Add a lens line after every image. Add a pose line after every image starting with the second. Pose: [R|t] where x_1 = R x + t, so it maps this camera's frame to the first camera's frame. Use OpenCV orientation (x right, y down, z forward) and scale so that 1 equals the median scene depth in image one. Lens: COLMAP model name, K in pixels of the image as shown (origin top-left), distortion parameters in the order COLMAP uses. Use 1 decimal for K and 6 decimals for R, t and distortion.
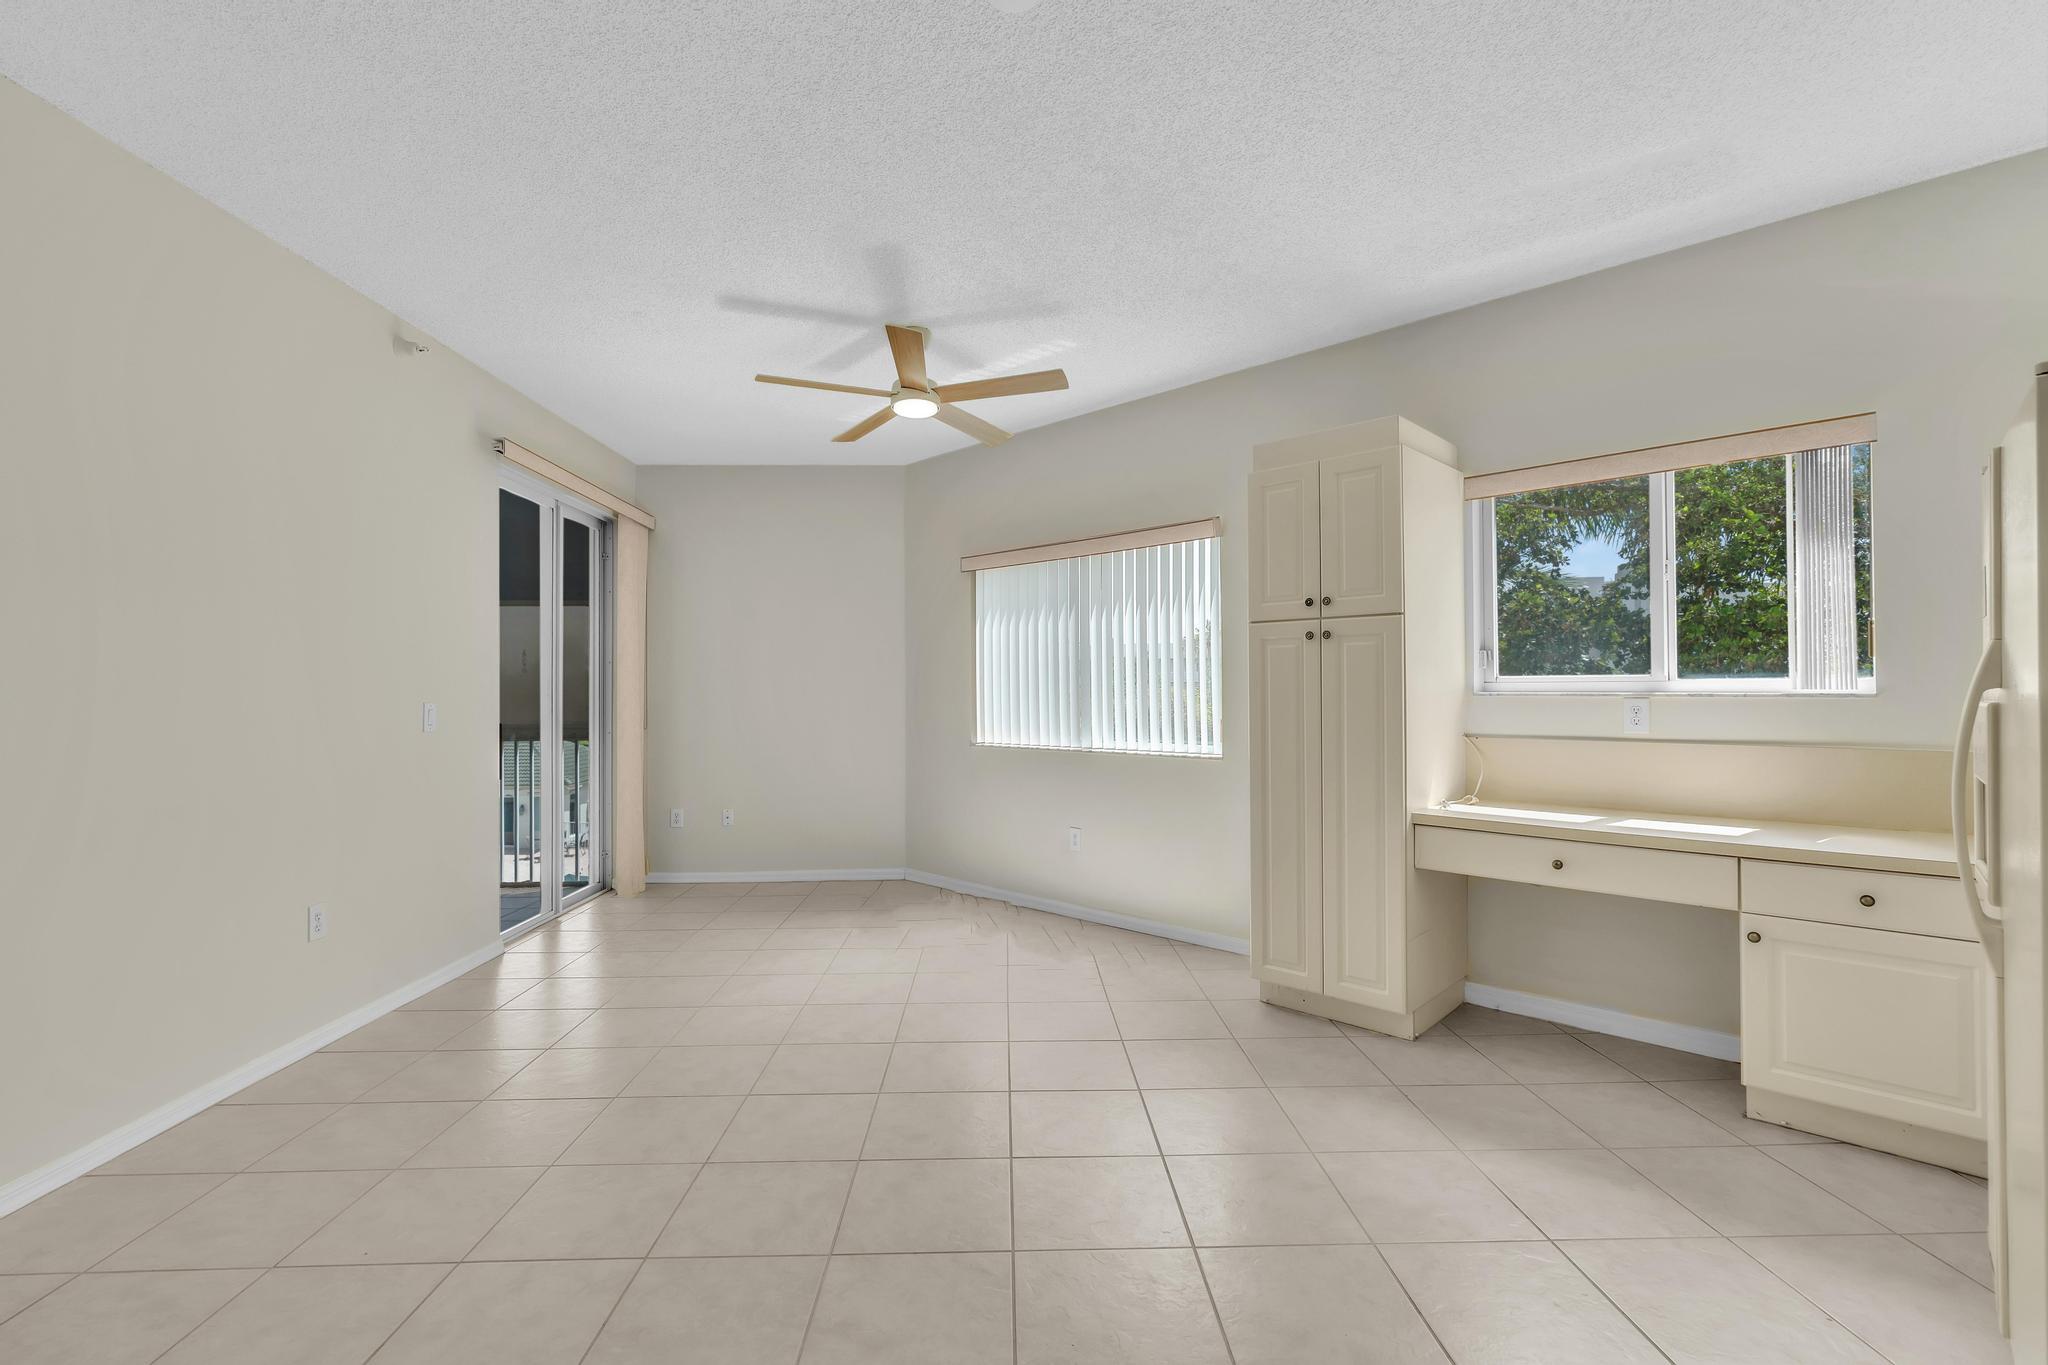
lens RADIAL K [[923.7, 0, 1020.1], [0, 923.7, 672.4], [0, 0, 1]] dist [-0.003135, -0.000131]
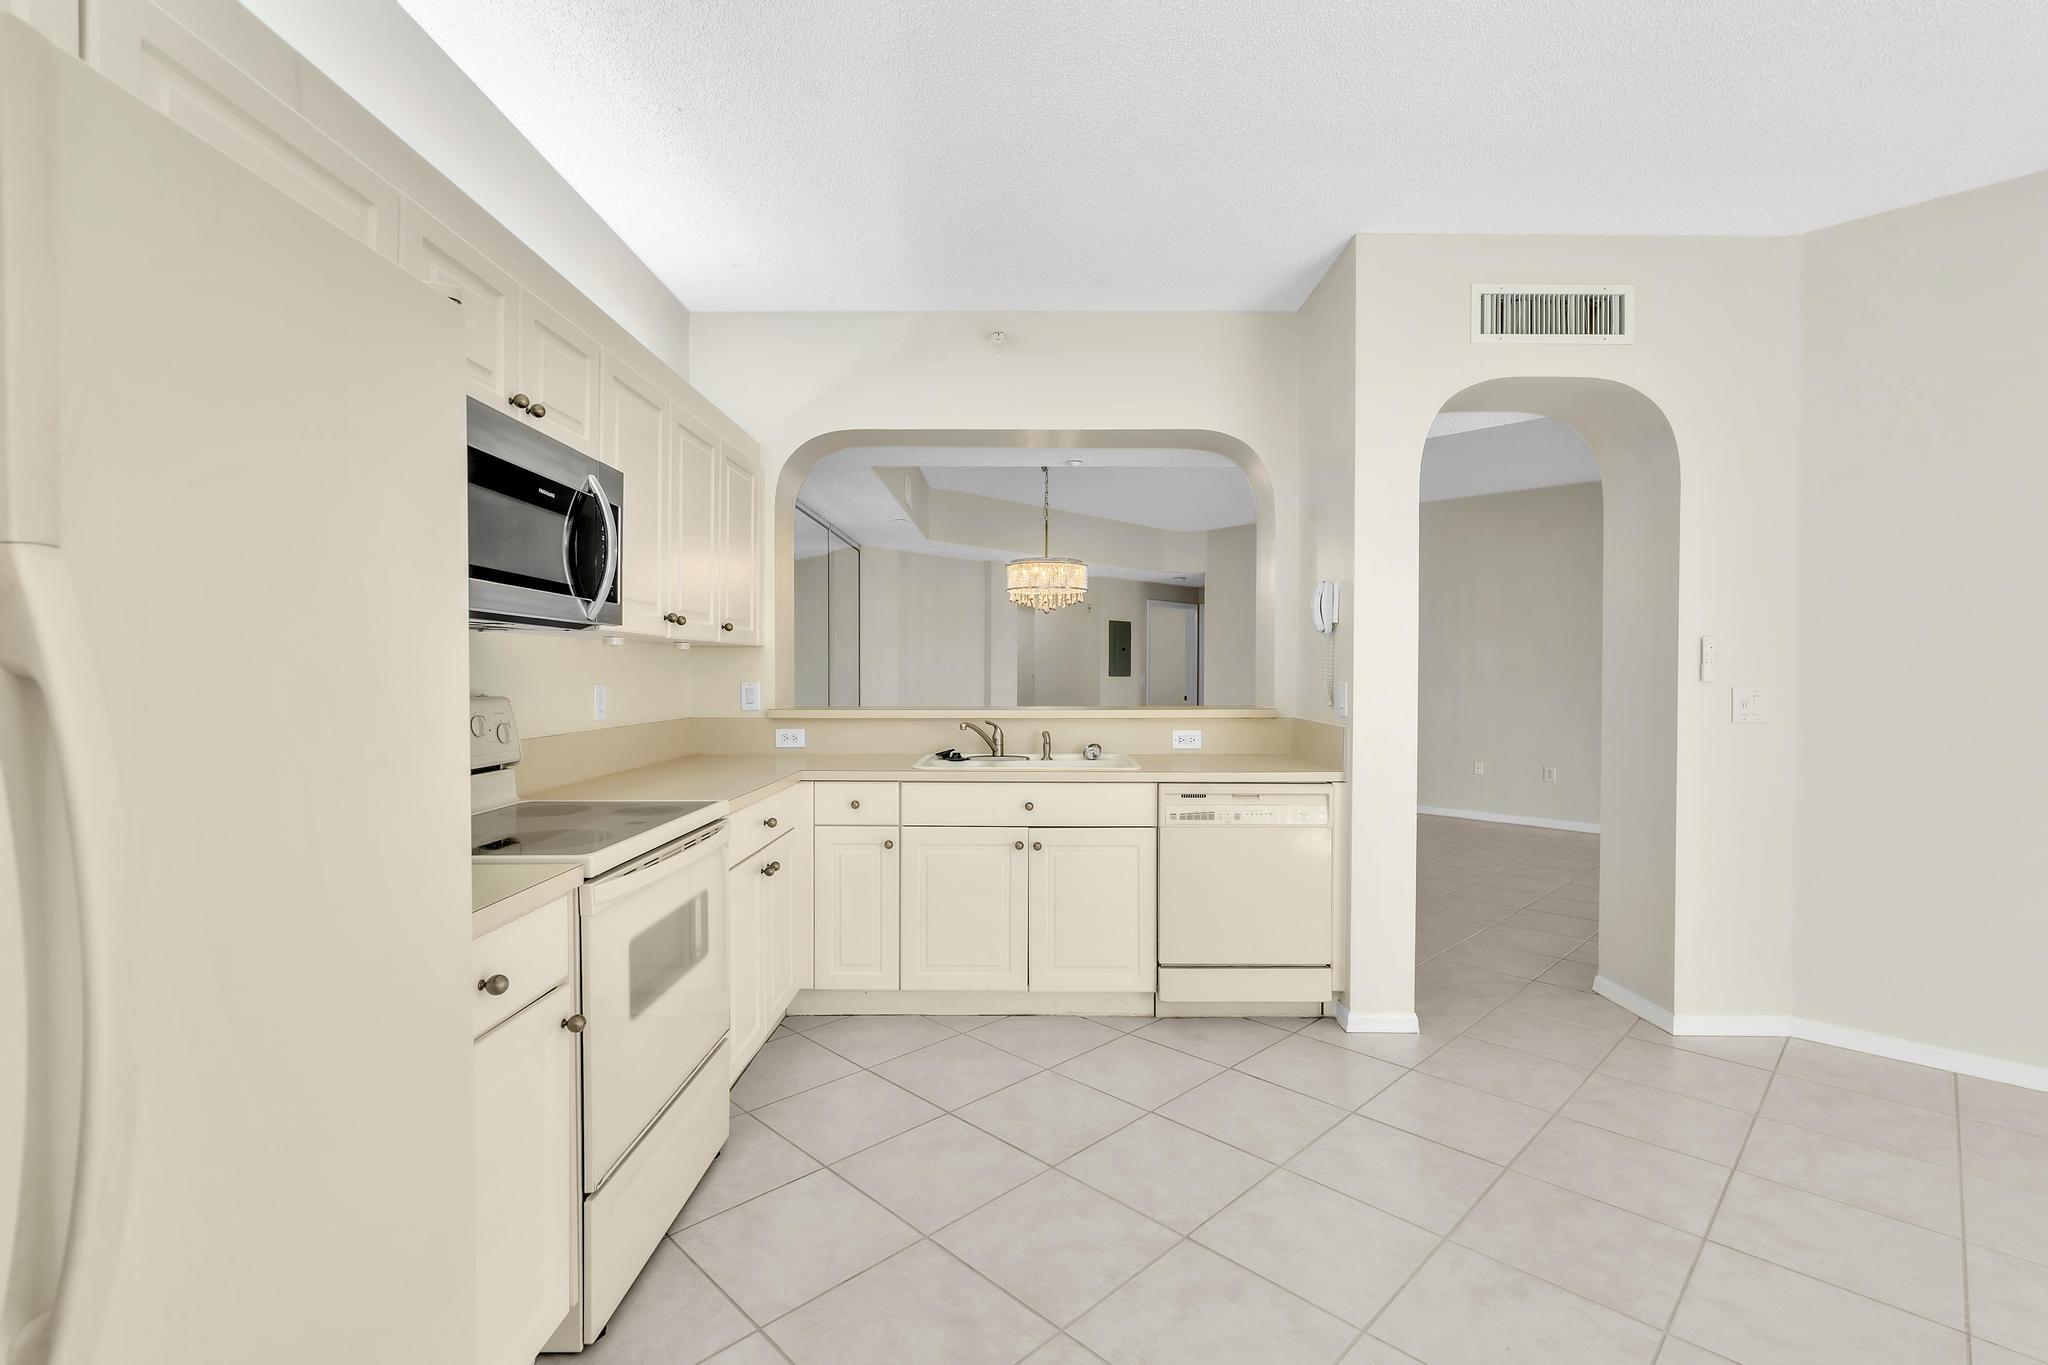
lens RADIAL K [[910.8, 0, 1023.9], [0, 910.8, 677.3], [0, 0, 1]] dist [-0.004042, 0.000469]
pose [[-0.730368, 0.007909, -0.683008, 0.482219], [0.011419, 0.999935, -0.000632, 0.012041], [0.682958, -0.008261, -0.730411, 0.737005]]
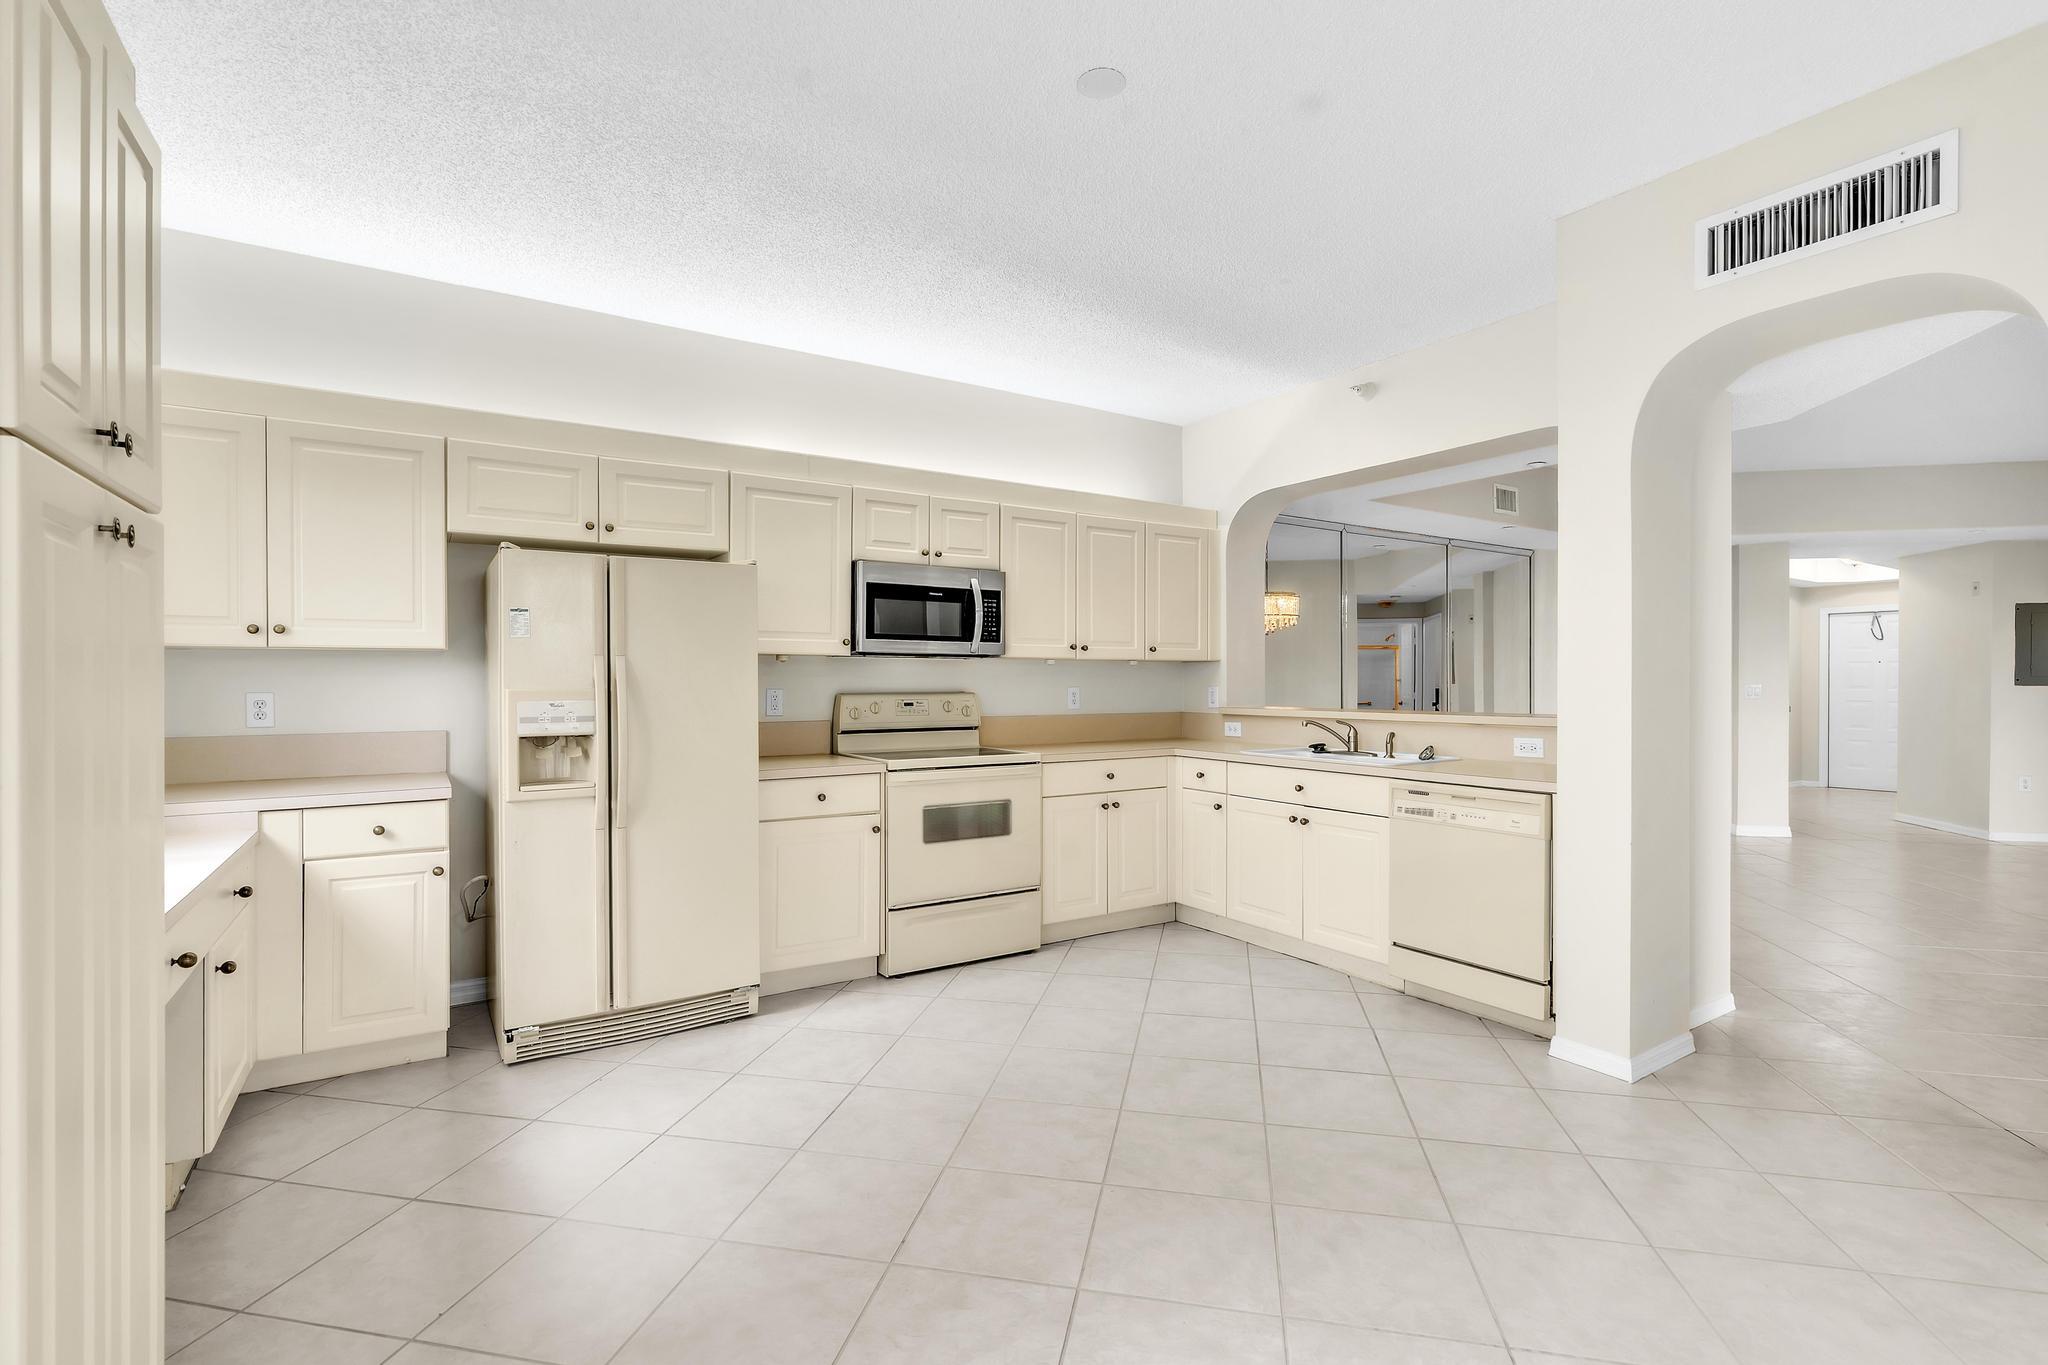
lens RADIAL K [[916.8, 0, 1023.8], [0, 916.8, 679.3], [0, 0, 1]] dist [-0.003489, -0.000295]
pose [[-0.971555, 0.006405, 0.236726, -0.110043], [0.002763, 0.999873, -0.015712, 0.023740], [-0.236796, -0.014611, -0.971449, 1.280400]]
